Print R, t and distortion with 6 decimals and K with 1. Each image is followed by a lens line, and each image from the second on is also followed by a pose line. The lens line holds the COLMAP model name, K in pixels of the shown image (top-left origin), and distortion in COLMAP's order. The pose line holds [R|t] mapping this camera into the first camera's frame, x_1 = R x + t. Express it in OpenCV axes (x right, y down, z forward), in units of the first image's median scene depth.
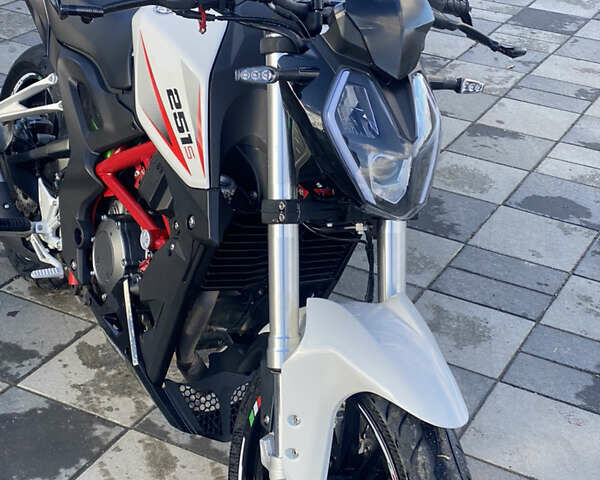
lens RADIAL K [[1193.5, 0, 299.2], [0, 1193.5, 239.0], [0, 0, 1]] dist [0.130319, 0.000000]
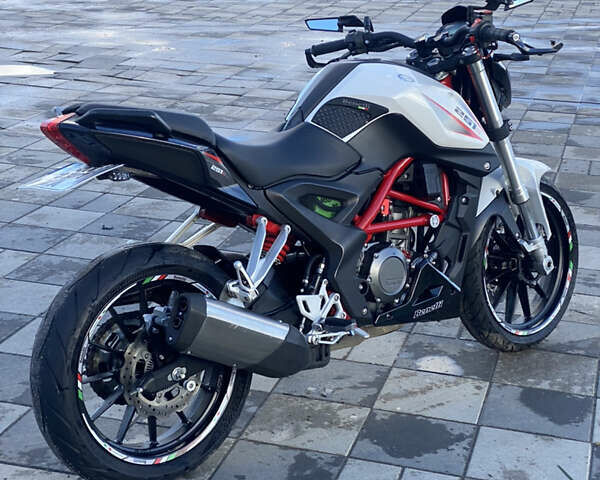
lens RADIAL K [[1193.5, 0, 299.5], [0, 1193.5, 239.1], [0, 0, 1]] dist [0.130319, 0.000000]
pose [[-0.198724, -0.366297, 0.909030, -1.368058], [0.411429, 0.810660, 0.416602, -0.632429], [-0.889514, 0.456790, -0.010392, 1.067118]]
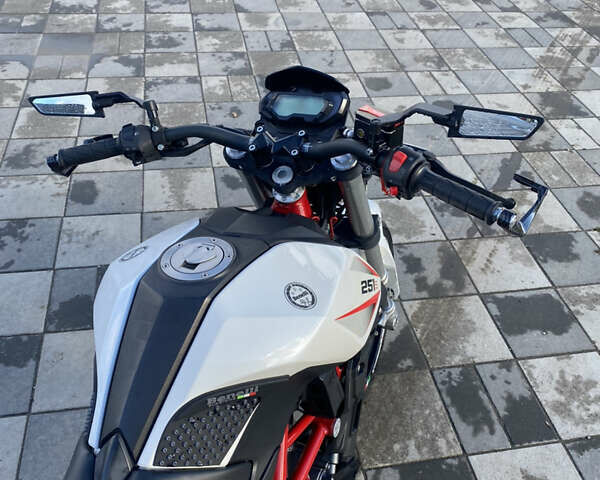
lens RADIAL K [[605.3, 0, 299.0], [0, 605.3, 238.0], [0, 0, 1]] dist [0.060798, 0.000000]
pose [[-0.605229, -0.593478, 0.530549, -0.267187], [0.272106, 0.472097, 0.838500, -0.491238], [-0.748102, 0.651850, -0.124238, 0.885972]]
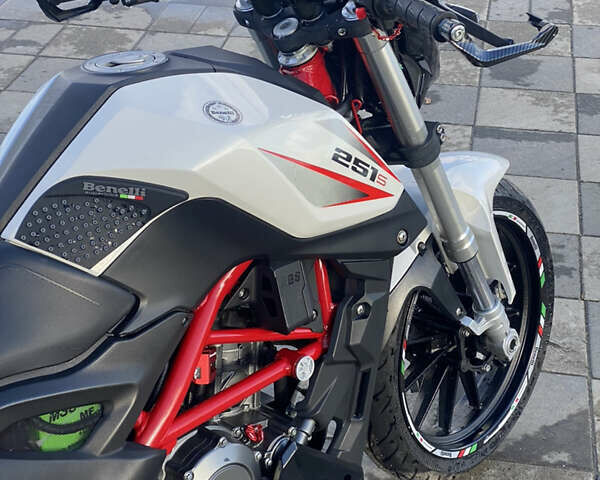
lens RADIAL K [[1193.5, 0, 302.5], [0, 1193.5, 242.2], [0, 0, 1]] dist [0.130319, 0.000000]
pose [[-0.298367, -0.544989, 0.783558, -0.631547], [0.420974, 0.661642, 0.620493, -0.490783], [-0.856597, 0.514992, 0.032014, 0.841945]]
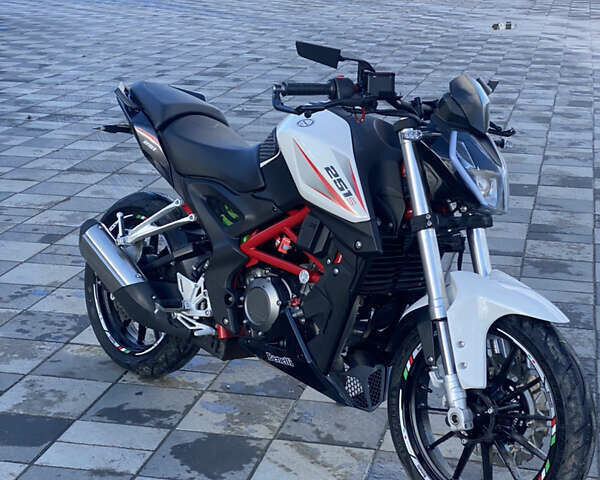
lens RADIAL K [[1193.5, 0, 299.5], [0, 1193.5, 240.7], [0, 0, 1]] dist [0.130319, 0.000000]
pose [[0.967723, -0.120830, 0.221161, -0.413817], [0.162991, 0.969401, -0.183566, 0.207148], [-0.192213, 0.213688, 0.957805, -0.393460]]
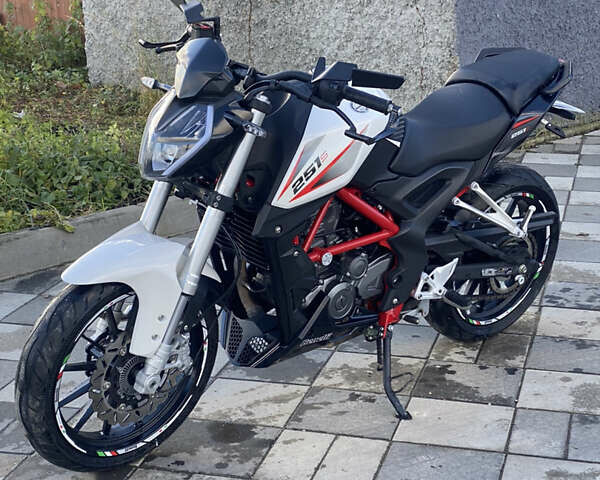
lens RADIAL K [[1193.5, 0, 300.0], [0, 1193.5, 240.0], [0, 0, 1]] dist [0.130319, 0.000000]
pose [[0.203070, 0.199198, -0.958688, 1.261612], [-0.427845, 0.898728, 0.096113, -0.137559], [0.880745, 0.390652, 0.267730, 0.577732]]
